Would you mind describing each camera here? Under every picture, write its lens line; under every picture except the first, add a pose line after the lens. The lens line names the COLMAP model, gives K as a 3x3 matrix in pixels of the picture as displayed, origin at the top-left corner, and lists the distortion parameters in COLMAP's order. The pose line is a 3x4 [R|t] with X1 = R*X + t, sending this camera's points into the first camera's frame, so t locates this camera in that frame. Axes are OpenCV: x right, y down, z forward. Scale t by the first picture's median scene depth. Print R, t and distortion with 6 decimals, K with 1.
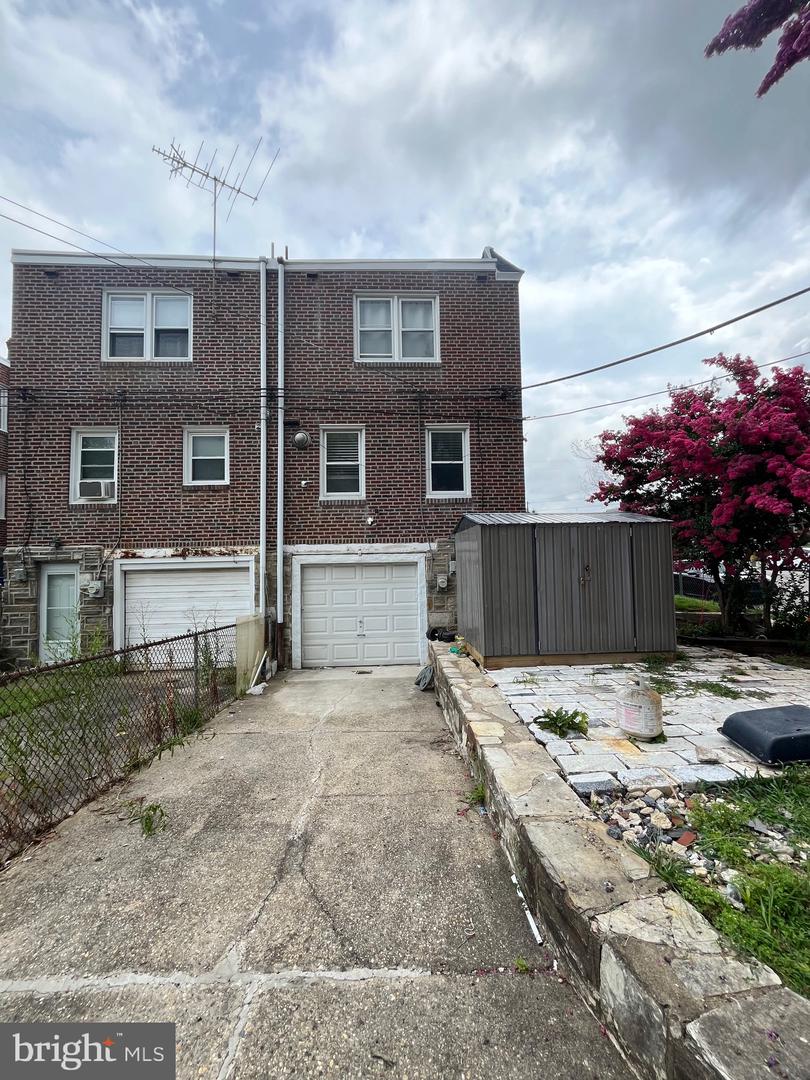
lens RADIAL K [[435.3, 0, 404.0], [0, 435.3, 539.6], [0, 0, 1]] dist [-0.003876, 0.000143]
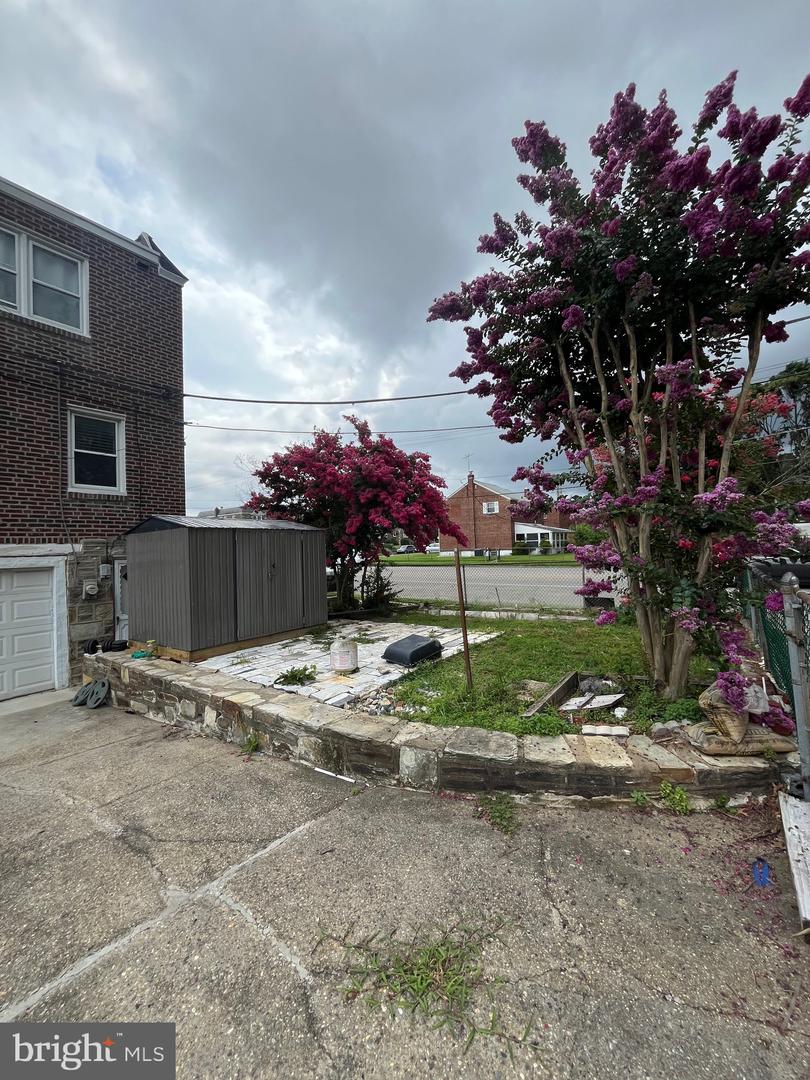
lens RADIAL K [[435.3, 0, 404.4], [0, 435.3, 540.8], [0, 0, 1]] dist [-0.003876, 0.000143]
pose [[0.634884, 0.013497, 0.772489, -0.264331], [-0.010883, 0.999904, -0.008526, 0.002213], [-0.772530, -0.002994, 0.634971, -0.065350]]
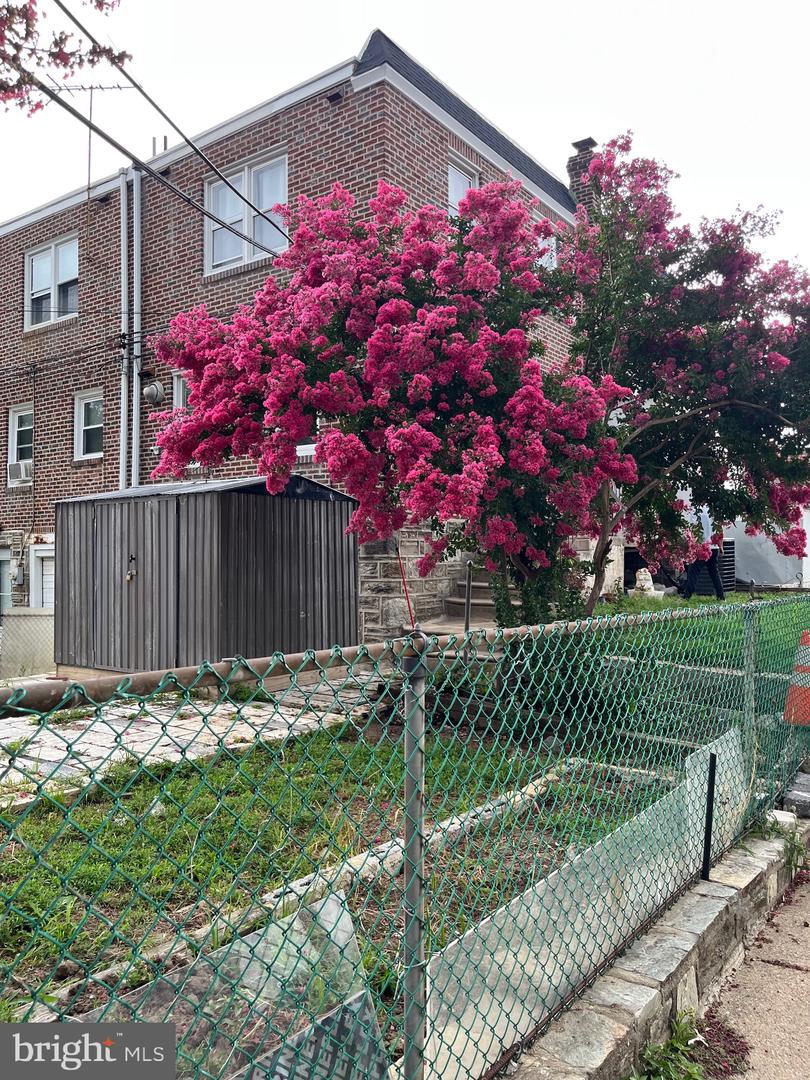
lens RADIAL K [[813.5, 0, 406.7], [0, 813.5, 542.9], [0, 0, 1]] dist [0.052773, -0.070214]
pose [[0.775685, 0.004080, -0.631108, 1.453661], [0.017385, 0.999462, 0.027829, 0.008140], [0.630881, -0.032558, 0.775196, 0.191501]]
